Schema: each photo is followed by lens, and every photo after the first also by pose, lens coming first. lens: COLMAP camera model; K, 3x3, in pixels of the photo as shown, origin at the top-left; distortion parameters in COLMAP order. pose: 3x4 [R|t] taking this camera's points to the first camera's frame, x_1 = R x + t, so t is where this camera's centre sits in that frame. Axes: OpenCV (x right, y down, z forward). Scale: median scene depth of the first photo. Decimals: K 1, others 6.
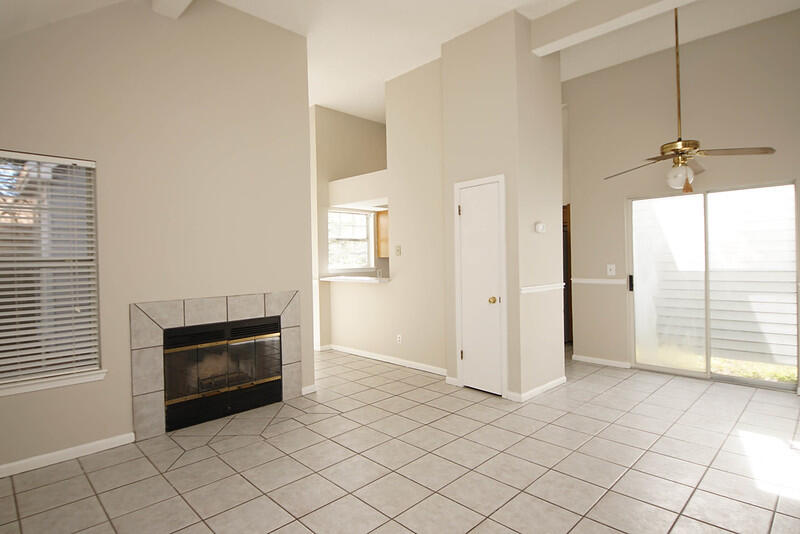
lens RADIAL K [[429.6, 0, 394.6], [0, 429.6, 267.7], [0, 0, 1]] dist [0.016752, -0.006916]
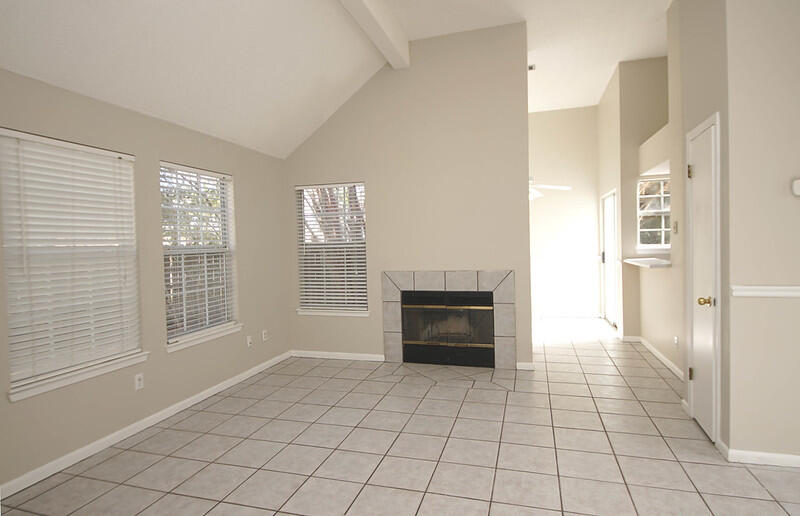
lens RADIAL K [[437.5, 0, 395.7], [0, 437.5, 261.0], [0, 0, 1]] dist [0.032092, -0.003055]
pose [[0.480831, 0.041192, -0.875845, 0.677515], [-0.000961, 0.998920, 0.046453, -0.022495], [0.876813, -0.021494, 0.480351, 0.263803]]
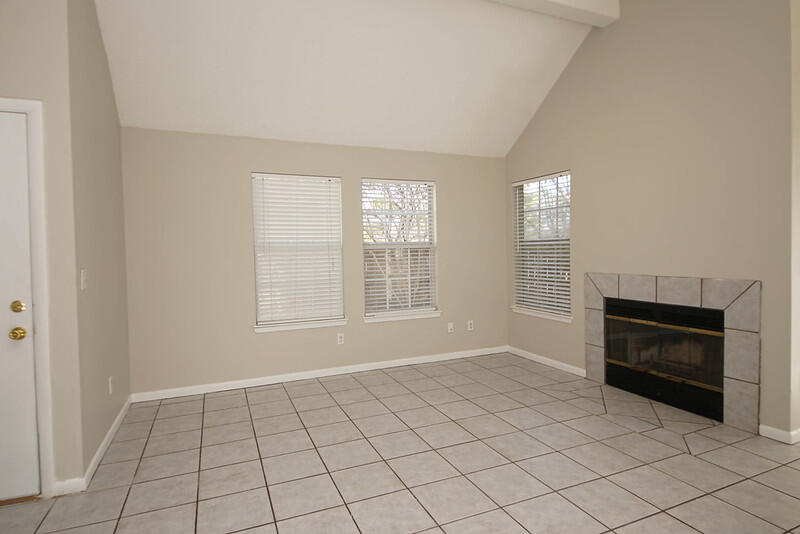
lens RADIAL K [[429.6, 0, 394.6], [0, 429.6, 265.9], [0, 0, 1]] dist [0.016752, -0.006916]
pose [[-0.361203, 0.056556, -0.930771, 0.720556], [0.003364, 0.998232, 0.059350, -0.014792], [0.932481, 0.018306, -0.360754, 0.822825]]
